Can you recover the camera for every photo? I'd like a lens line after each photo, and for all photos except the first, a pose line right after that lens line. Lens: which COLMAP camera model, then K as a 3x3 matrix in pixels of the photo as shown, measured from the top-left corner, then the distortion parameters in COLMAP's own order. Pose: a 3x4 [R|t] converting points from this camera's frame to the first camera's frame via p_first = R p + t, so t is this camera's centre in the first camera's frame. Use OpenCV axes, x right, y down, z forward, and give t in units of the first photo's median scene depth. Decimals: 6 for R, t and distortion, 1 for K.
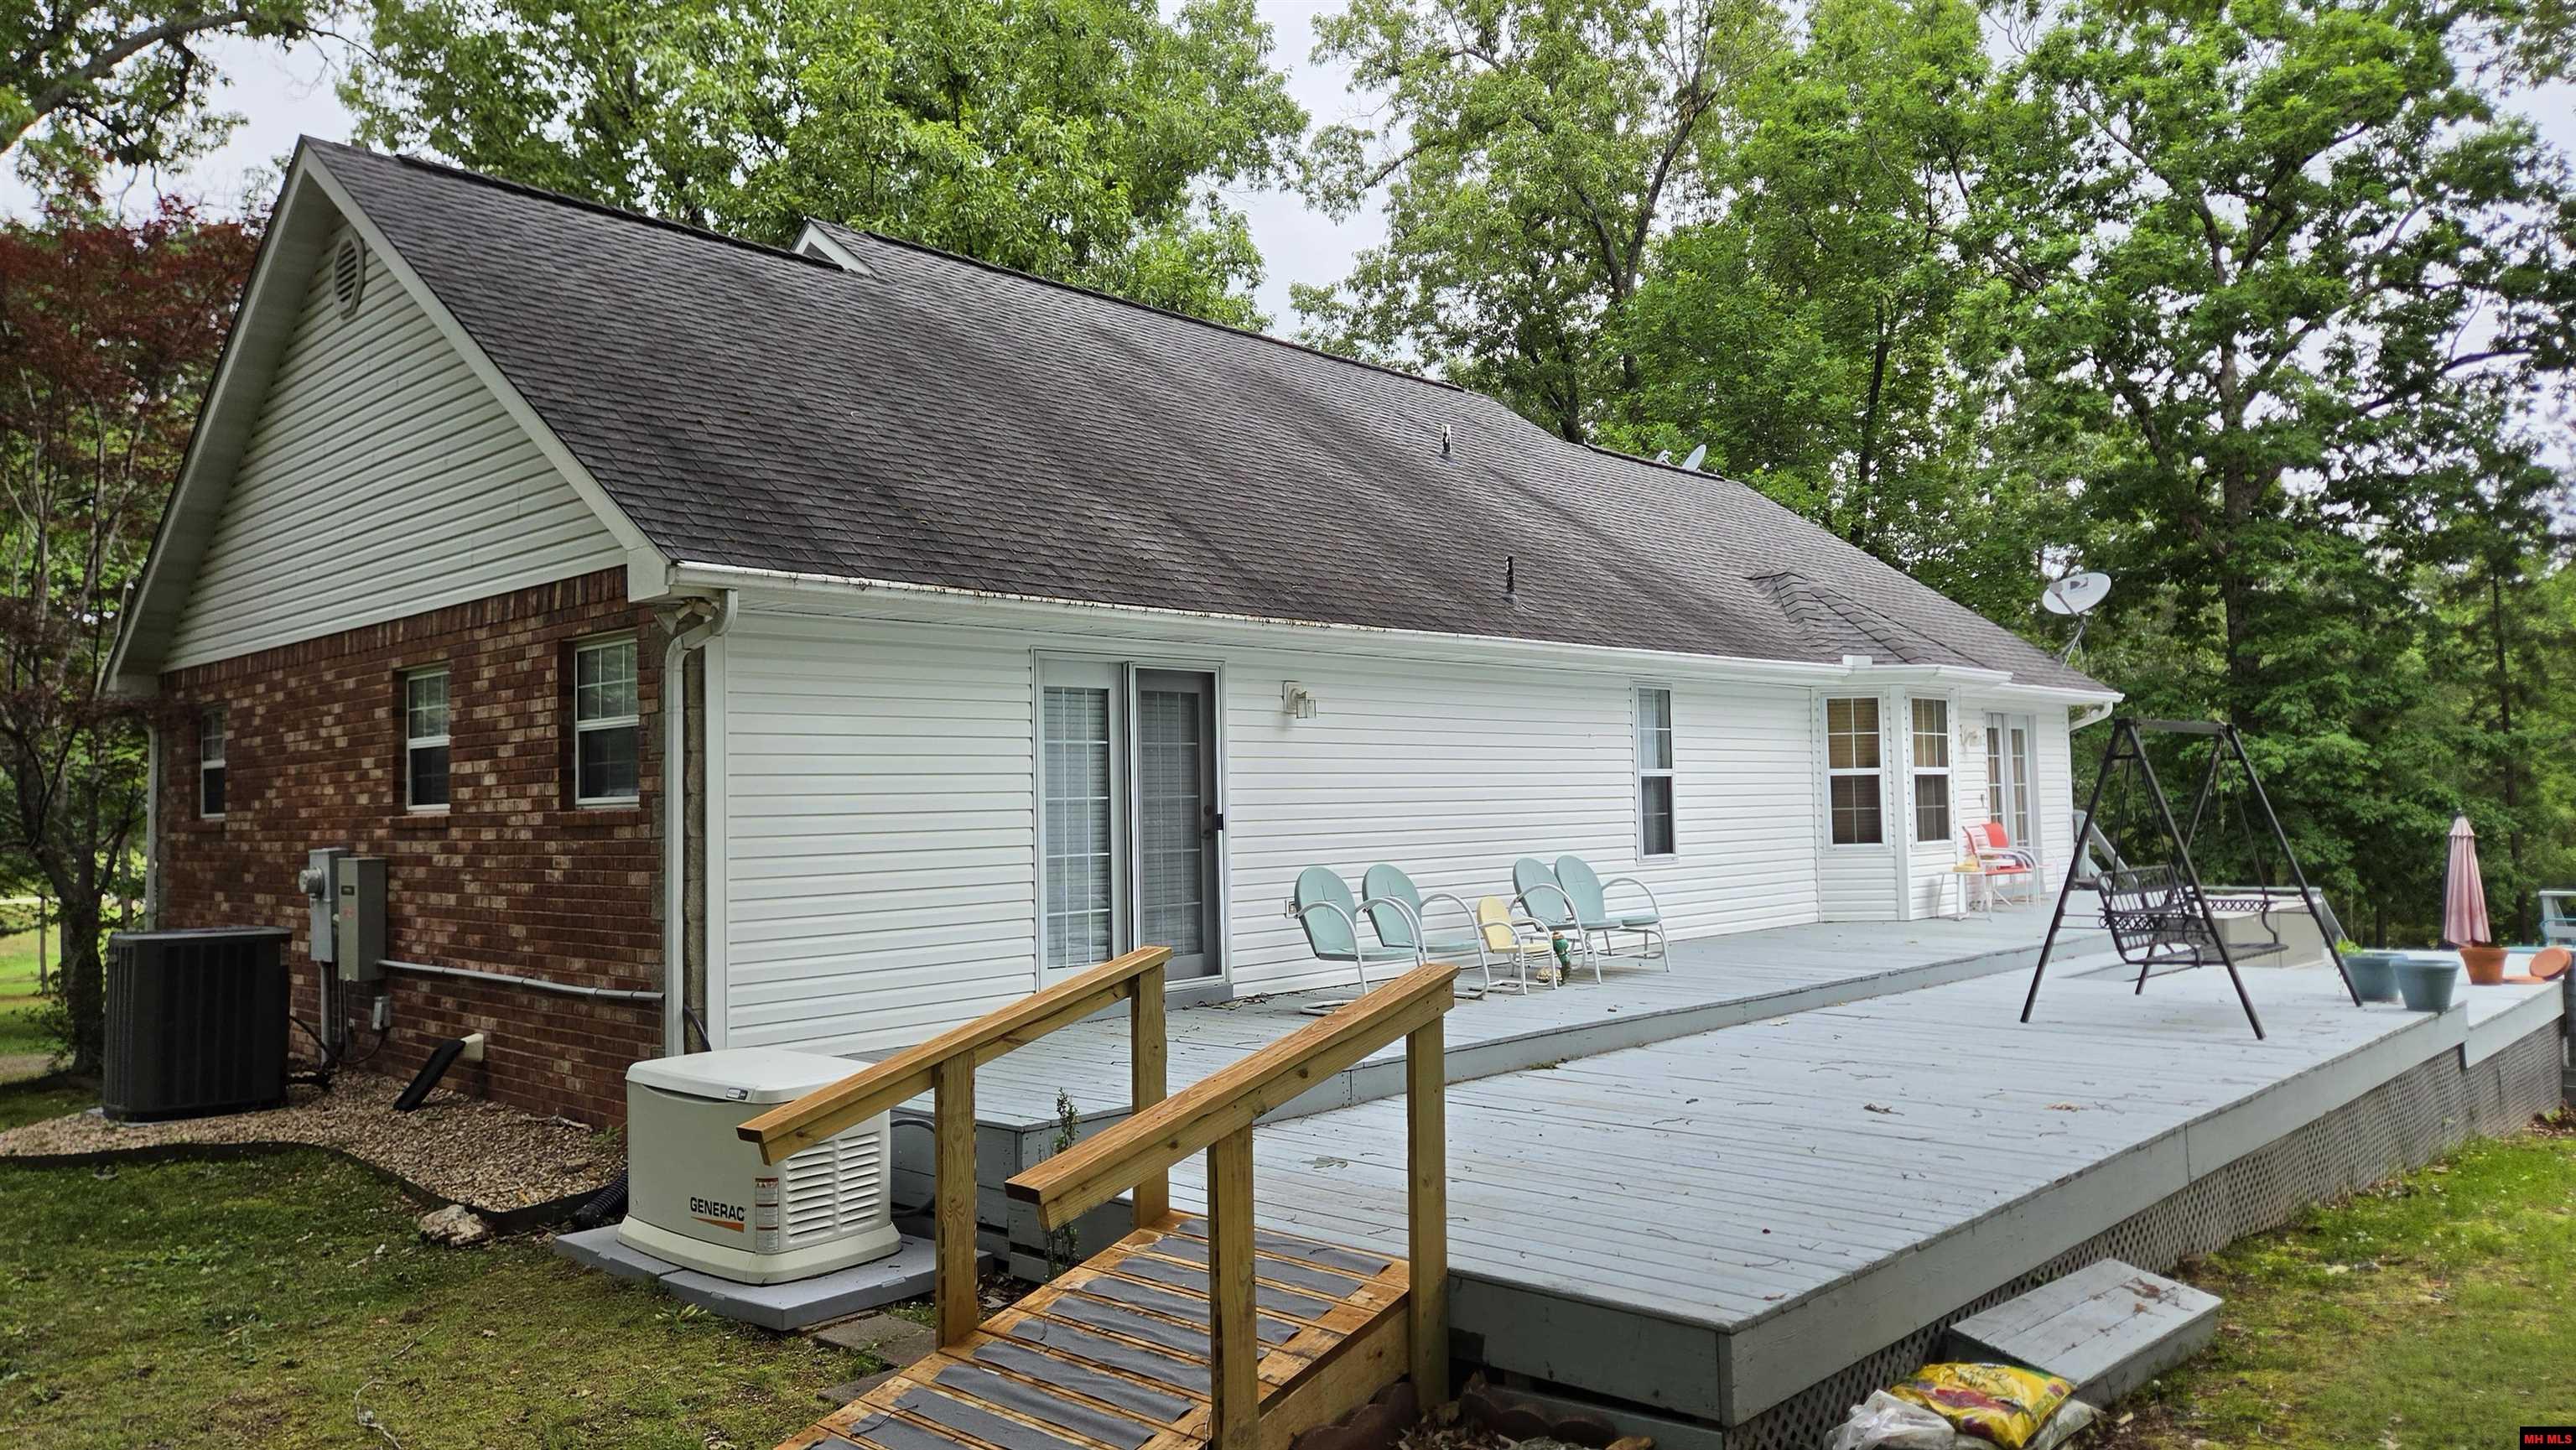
lens RADIAL K [[1696.3, 0, 1288.0], [0, 1696.3, 725.0], [0, 0, 1]] dist [0.029382, -0.000142]
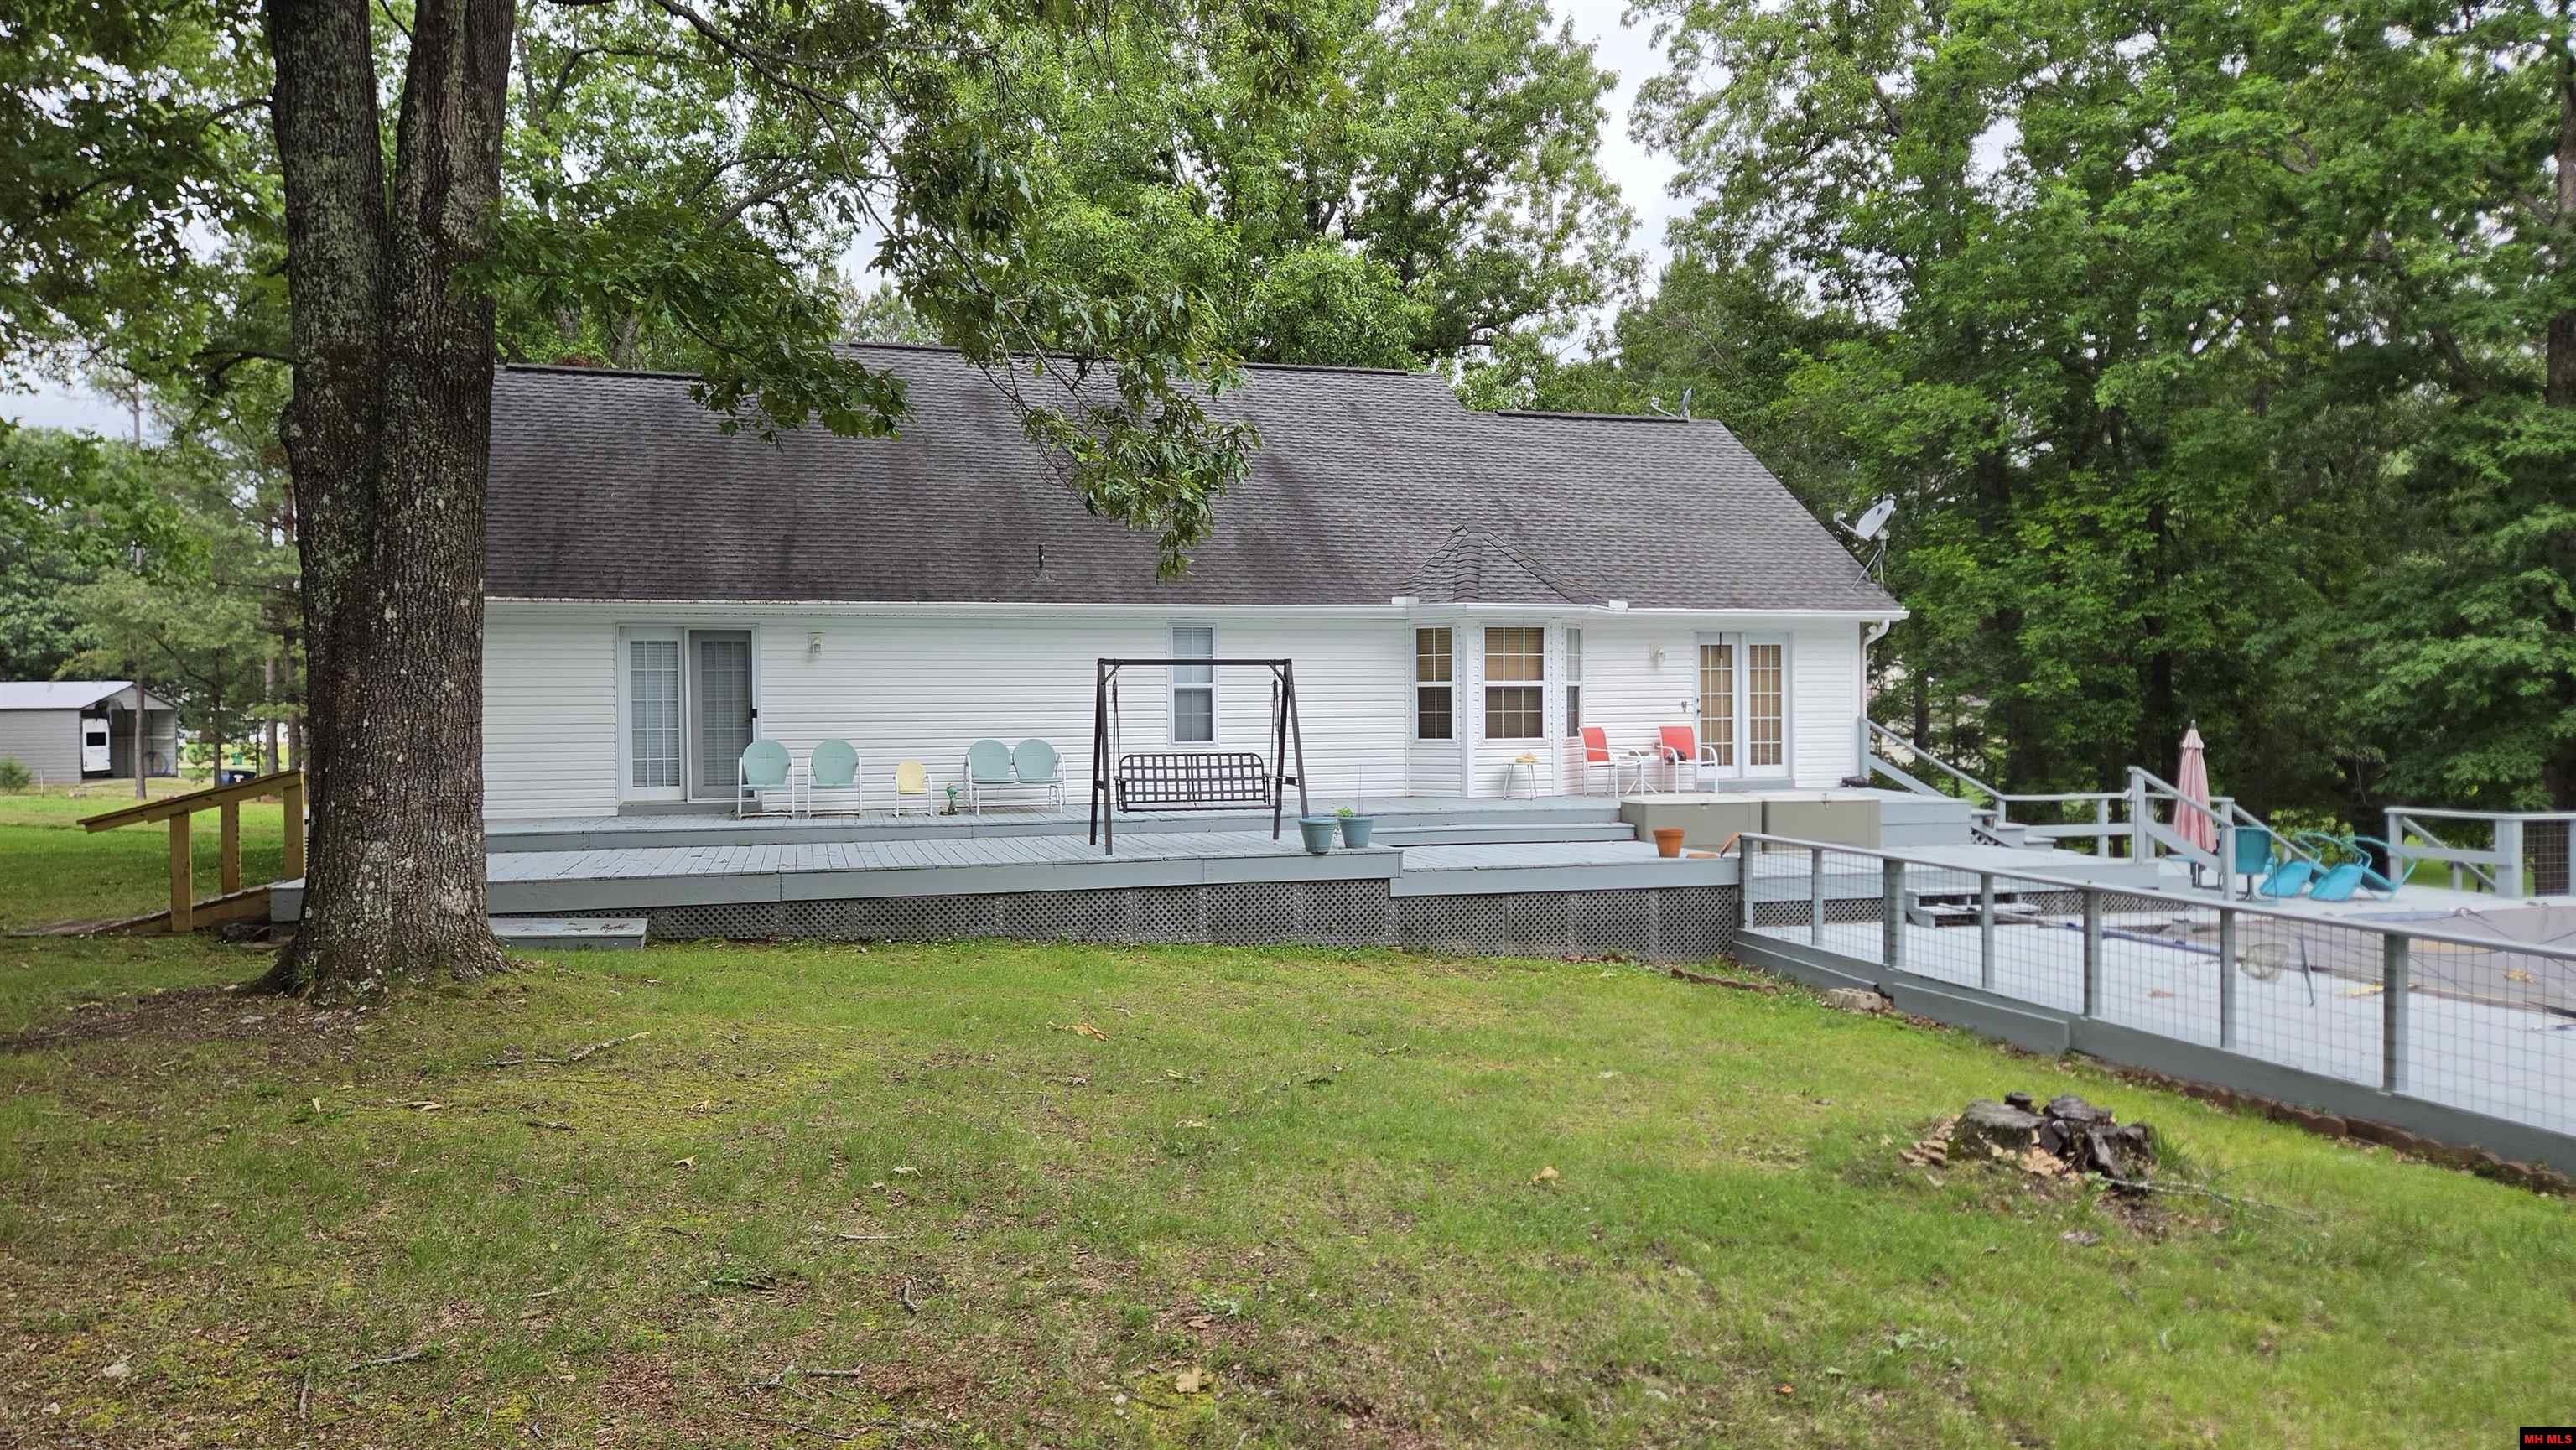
lens RADIAL K [[1696.3, 0, 1288.0], [0, 1696.3, 725.0], [0, 0, 1]] dist [0.029382, -0.000142]
pose [[0.860086, 0.020177, -0.509749, 0.901541], [0.012944, 0.998033, 0.061344, -0.022752], [0.509984, -0.059359, 0.858133, -0.178910]]
